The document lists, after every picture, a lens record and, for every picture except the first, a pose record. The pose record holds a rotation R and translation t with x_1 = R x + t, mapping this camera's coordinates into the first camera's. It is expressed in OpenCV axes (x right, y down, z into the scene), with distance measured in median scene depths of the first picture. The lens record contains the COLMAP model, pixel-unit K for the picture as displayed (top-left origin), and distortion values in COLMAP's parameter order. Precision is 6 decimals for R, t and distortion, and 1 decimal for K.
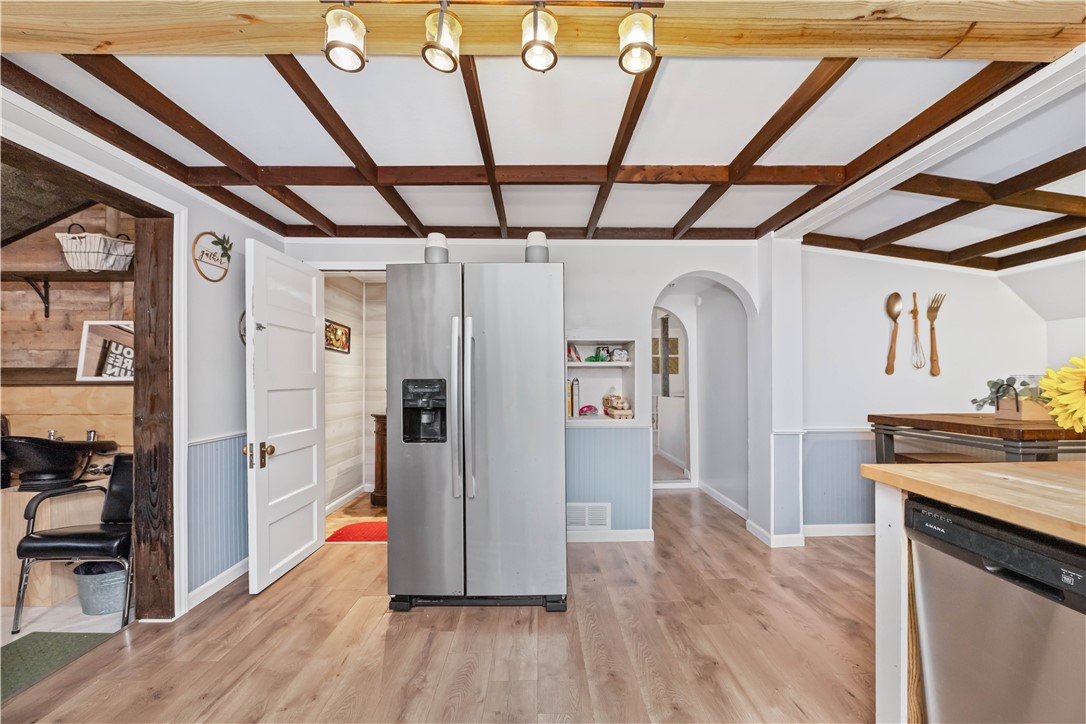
lens RADIAL K [[437.4, 0, 544.9], [0, 437.4, 376.5], [0, 0, 1]] dist [-0.009851, -0.000390]
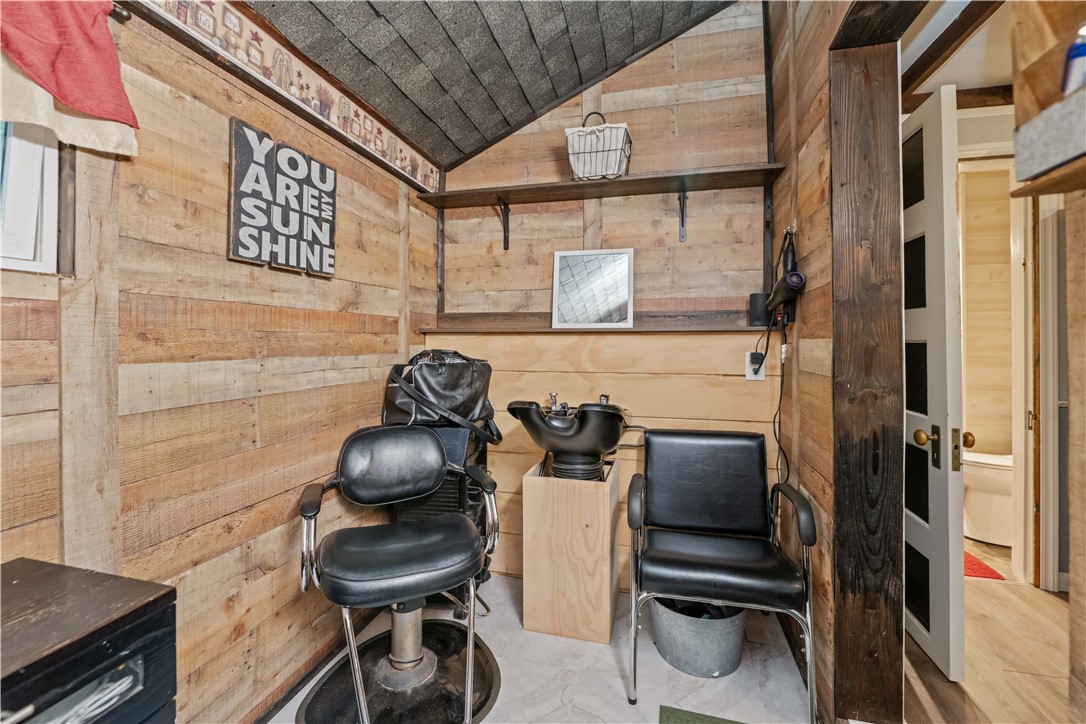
lens RADIAL K [[437.4, 0, 533.6], [0, 437.4, 341.3], [0, 0, 1]] dist [-0.009851, -0.000390]
pose [[0.963383, 0.005062, -0.268082, -0.893279], [-0.003284, 0.999970, 0.007082, 0.026852], [0.268110, -0.005942, 0.963370, 0.233379]]
